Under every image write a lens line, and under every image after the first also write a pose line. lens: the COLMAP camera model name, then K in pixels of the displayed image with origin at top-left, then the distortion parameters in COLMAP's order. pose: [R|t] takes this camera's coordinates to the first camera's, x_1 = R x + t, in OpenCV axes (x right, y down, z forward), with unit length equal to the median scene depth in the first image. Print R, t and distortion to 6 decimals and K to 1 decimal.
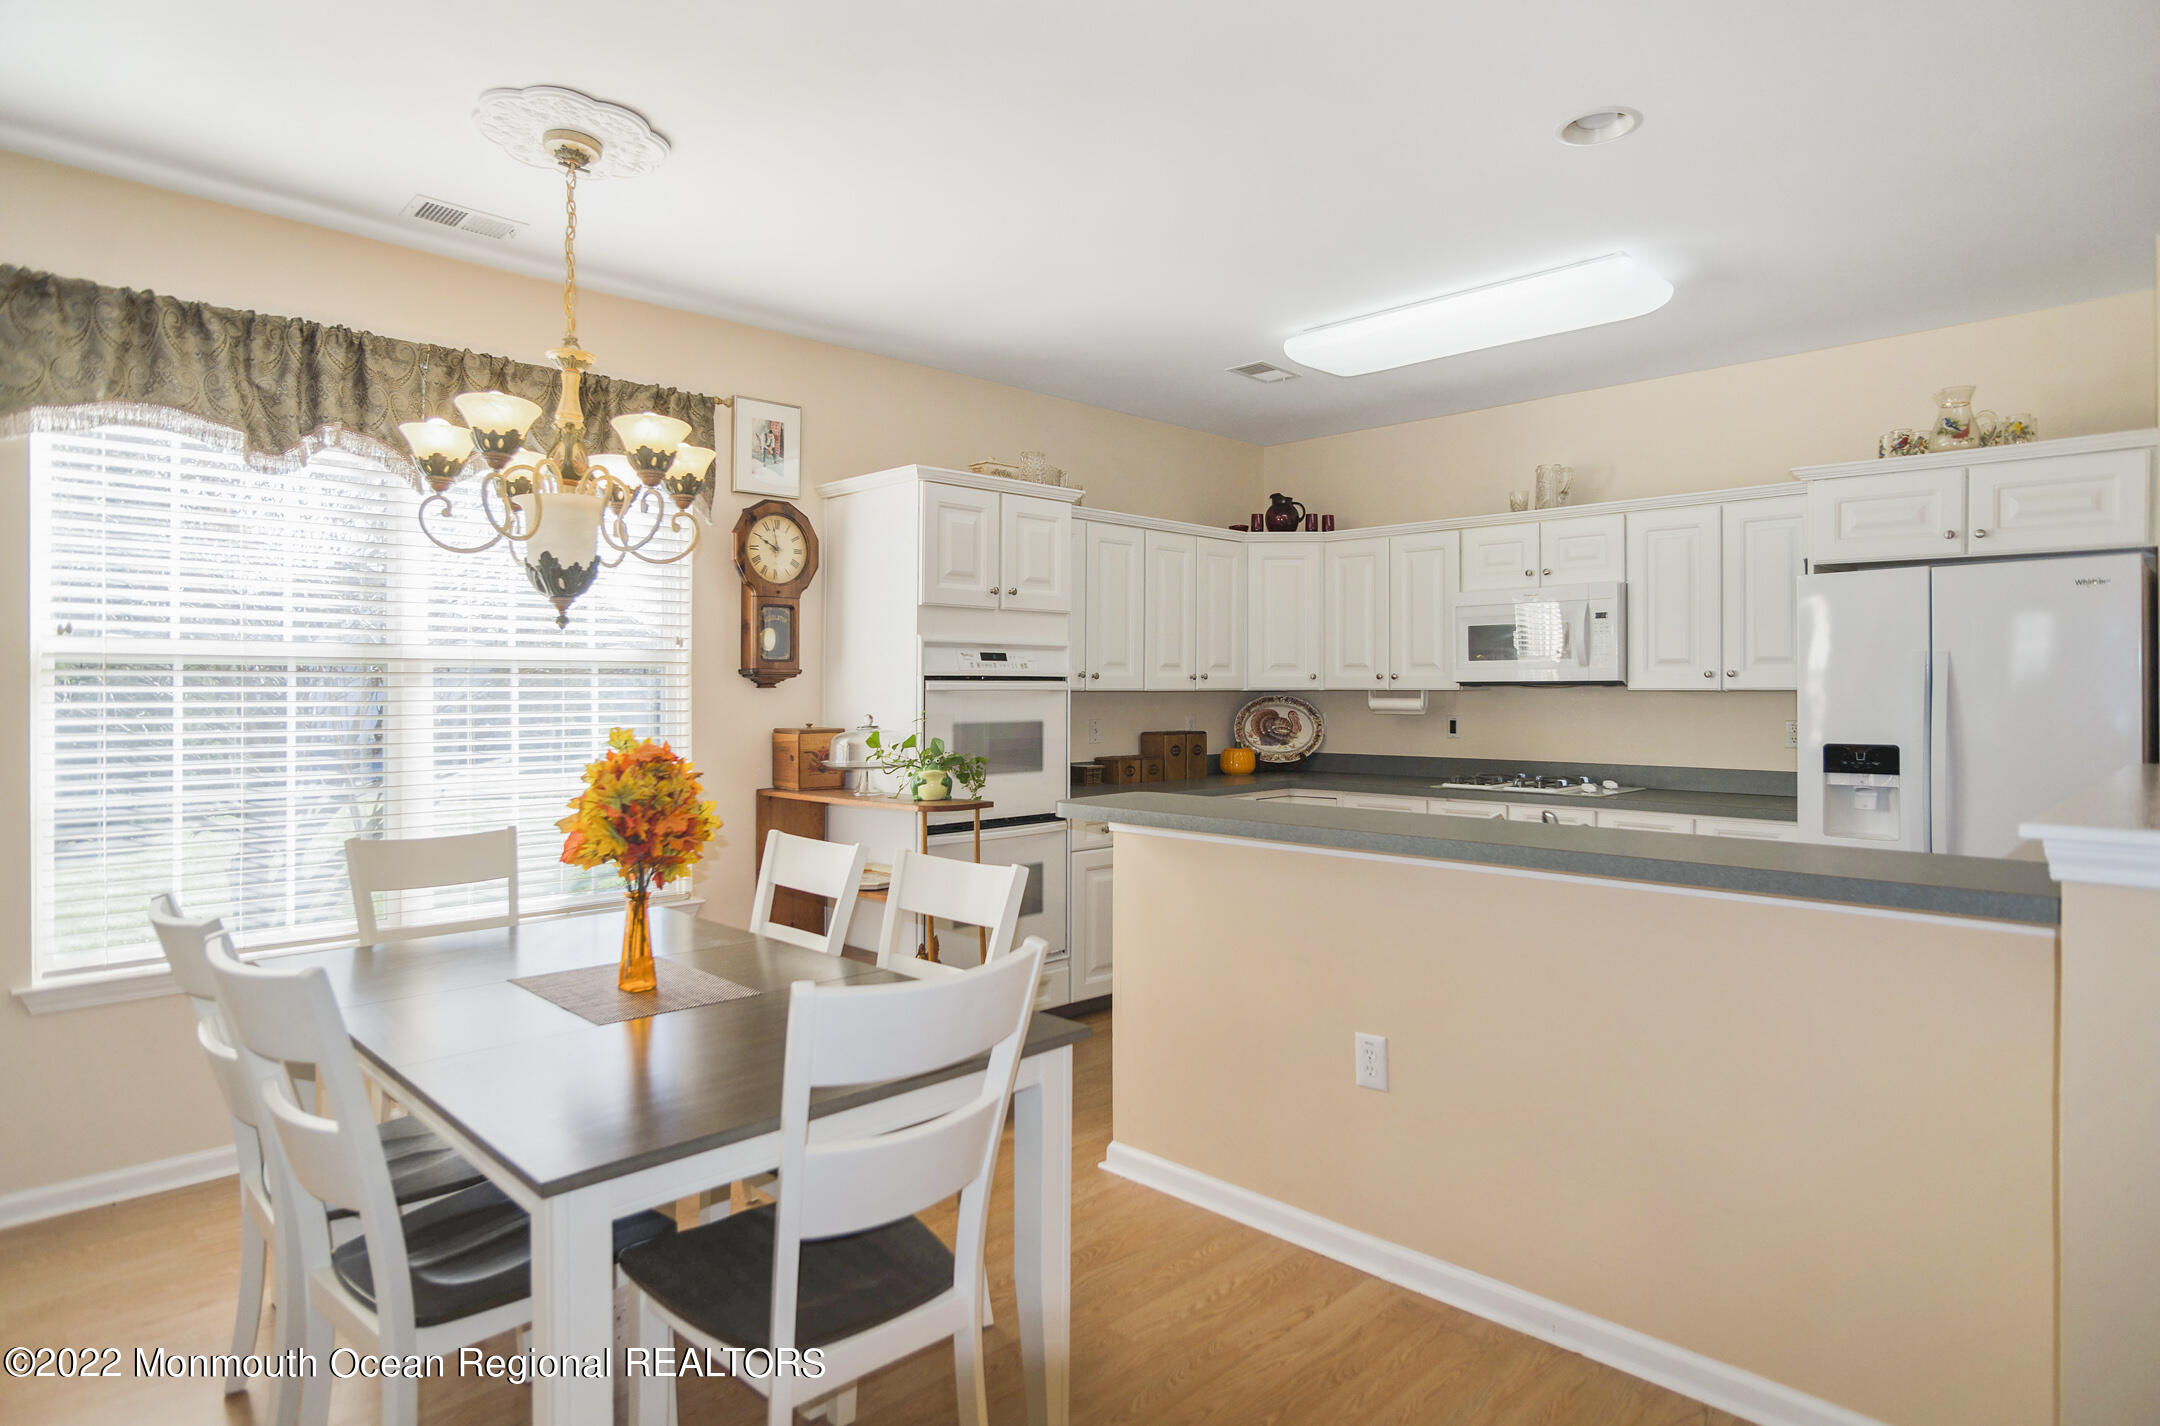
lens RADIAL K [[1190.7, 0, 1077.3], [0, 1190.7, 697.7], [0, 0, 1]] dist [-0.069001, 0.051943]
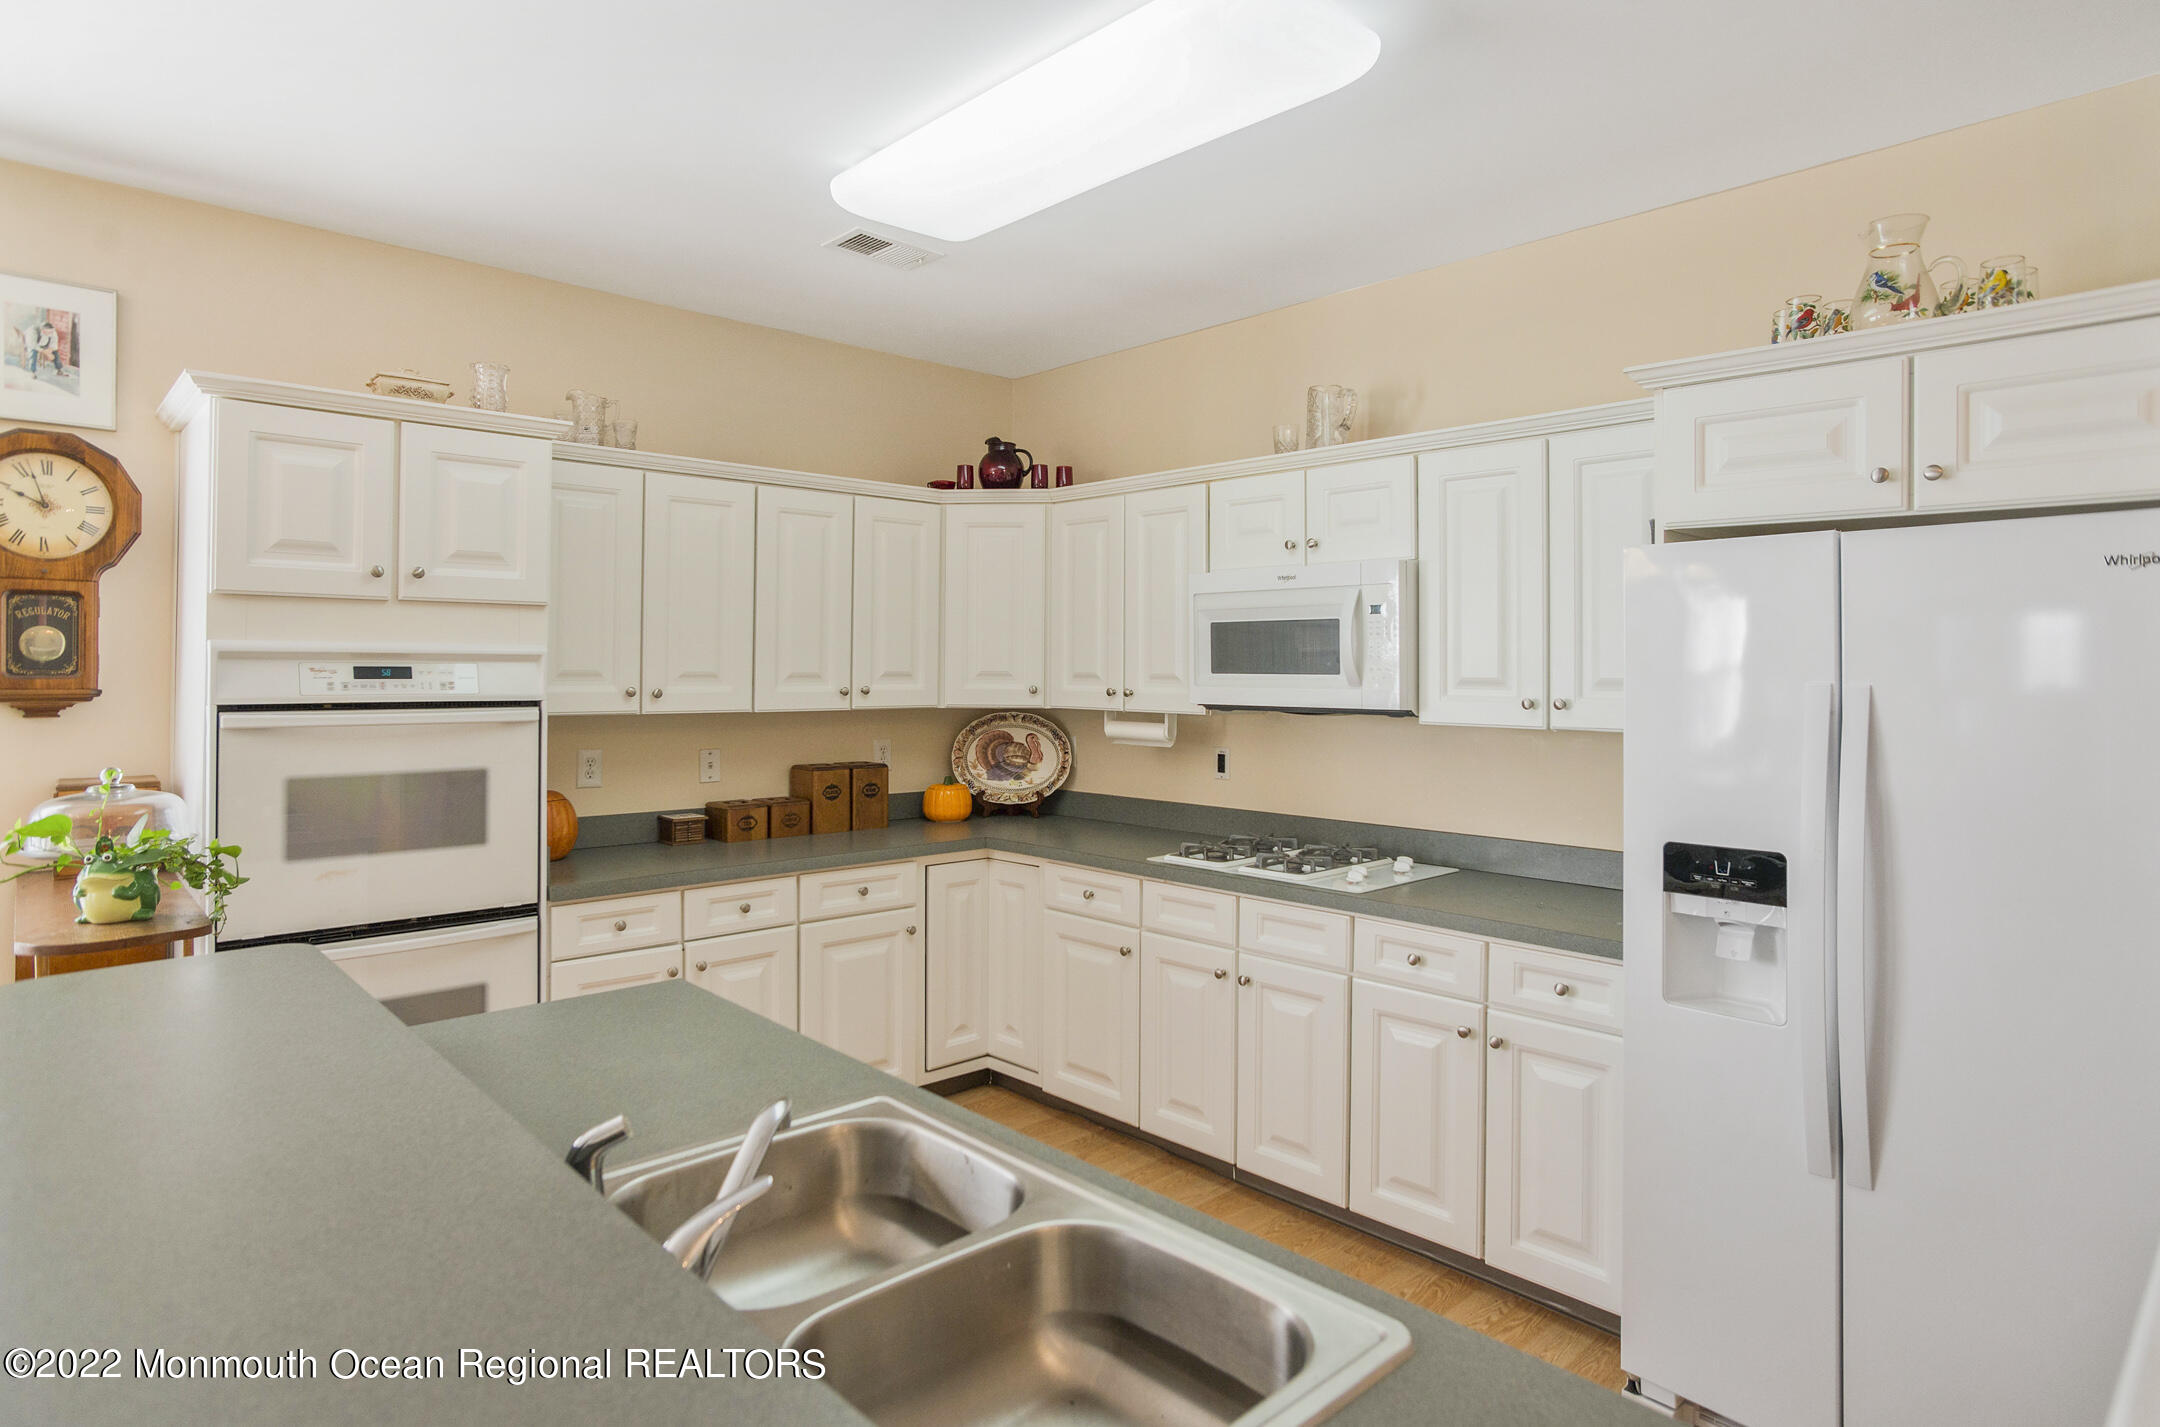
lens RADIAL K [[1191.3, 0, 1081.9], [0, 1191.3, 658.5], [0, 0, 1]] dist [-0.071013, 0.053372]
pose [[0.999594, 0.006554, -0.027736, 0.321269], [-0.006944, 0.999878, -0.014005, -0.034882], [0.027640, 0.014192, 0.999517, 0.362332]]
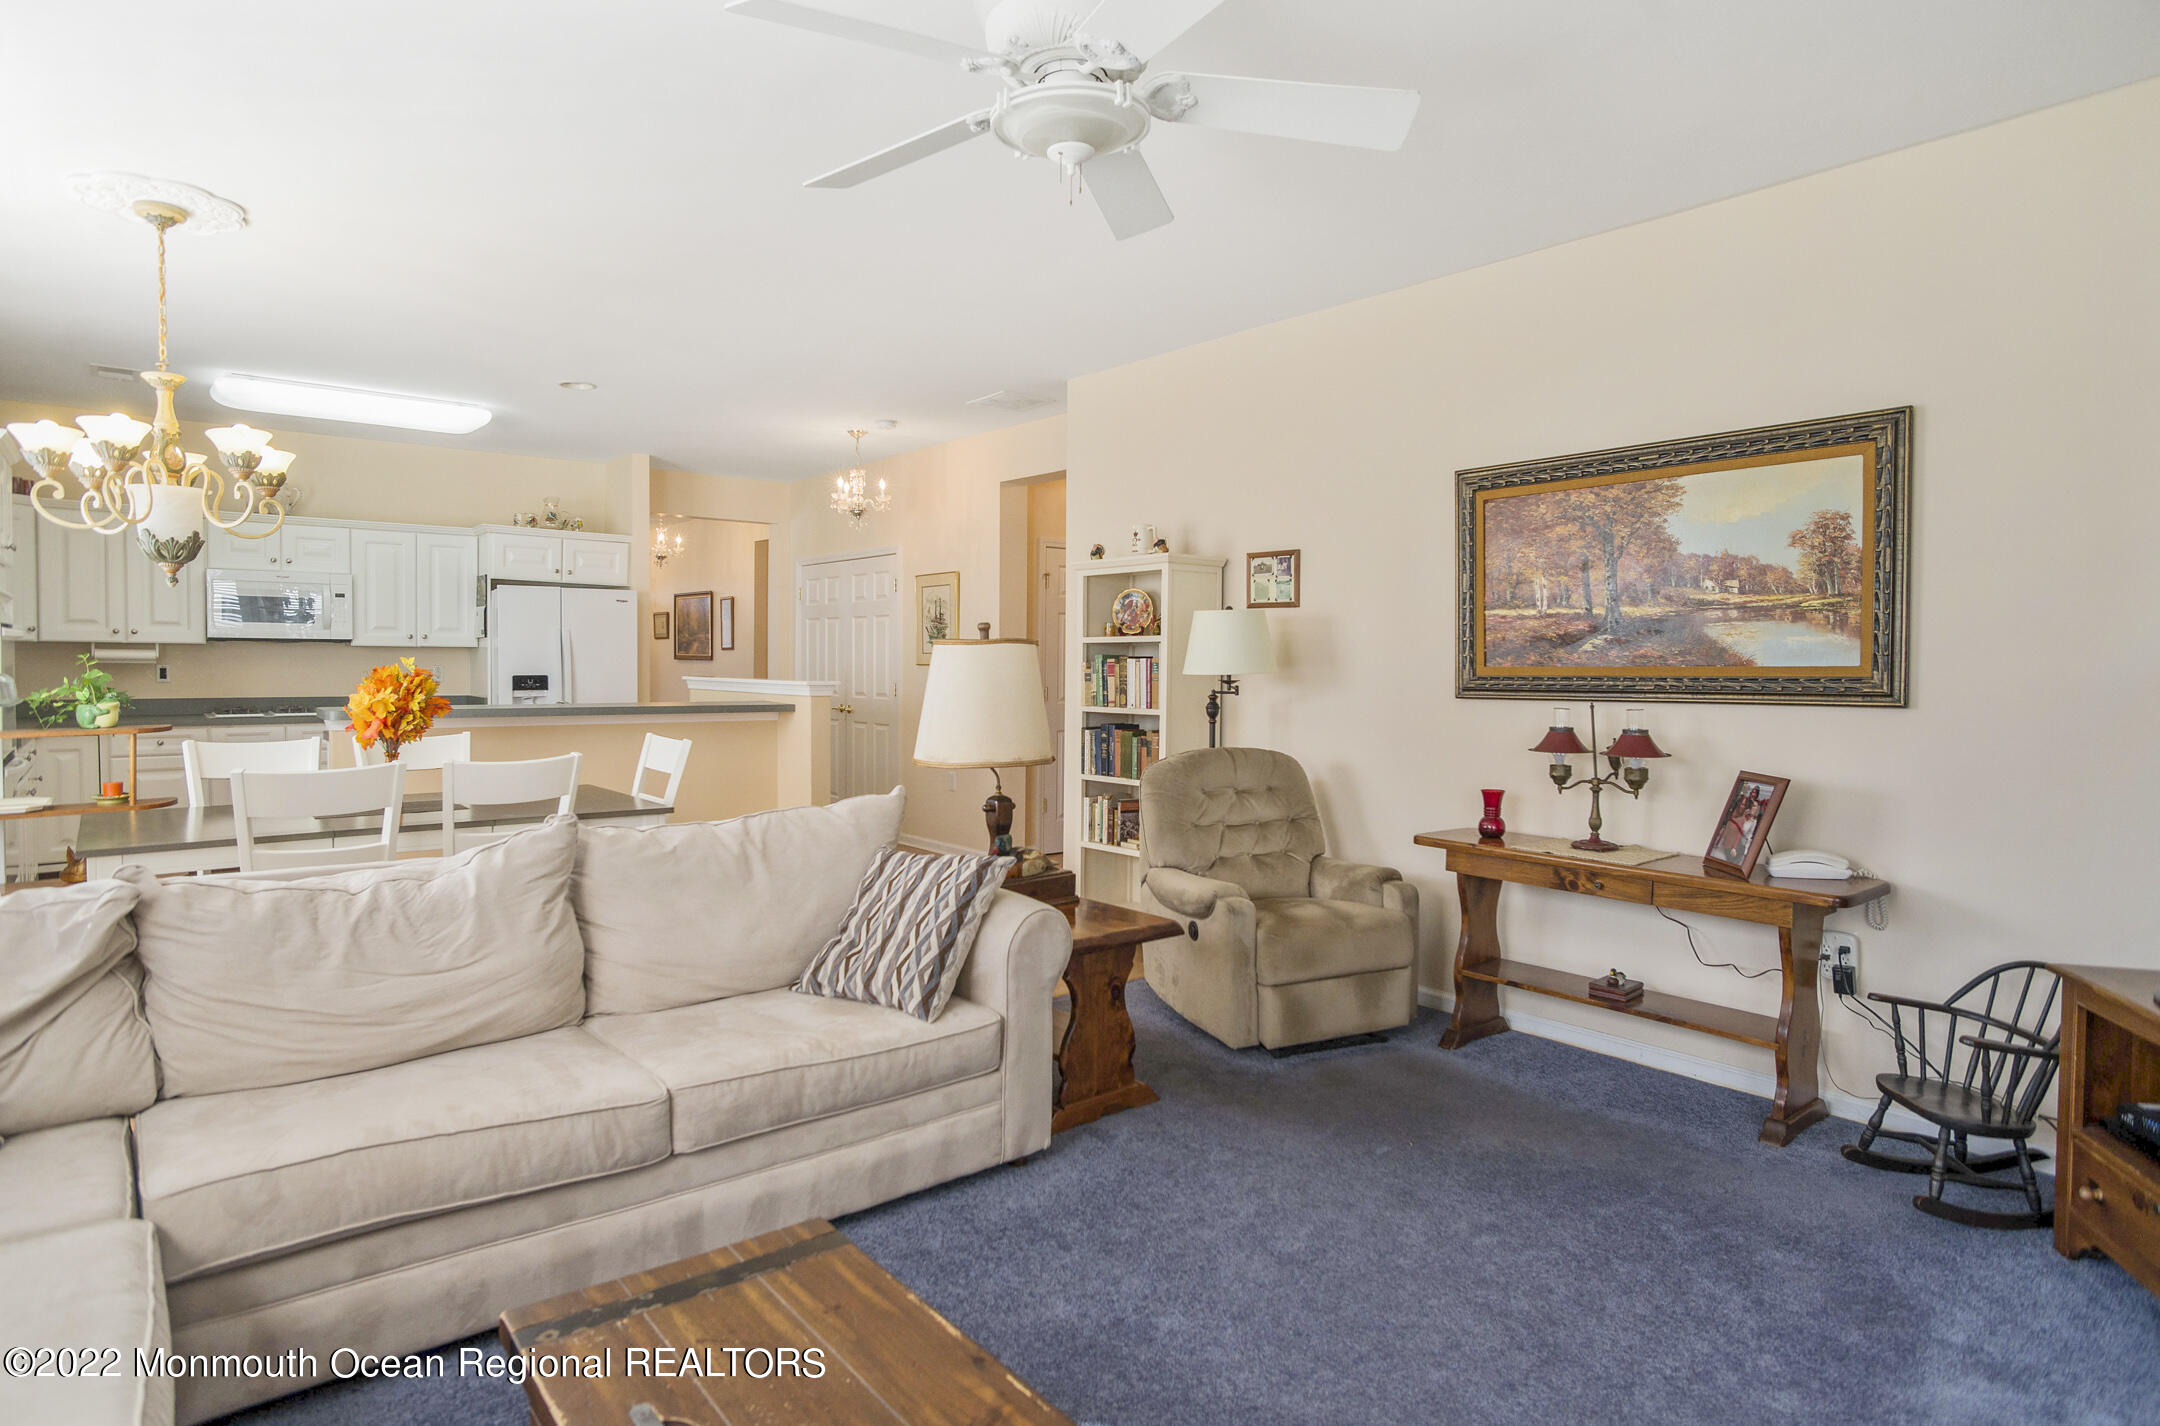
lens RADIAL K [[1190.7, 0, 1077.3], [0, 1190.7, 697.7], [0, 0, 1]] dist [-0.069001, 0.051943]
pose [[0.097282, -0.026022, 0.994917, -1.006045], [-0.004129, 0.999639, 0.026549, 0.017480], [-0.995248, -0.006691, 0.097140, -0.080289]]
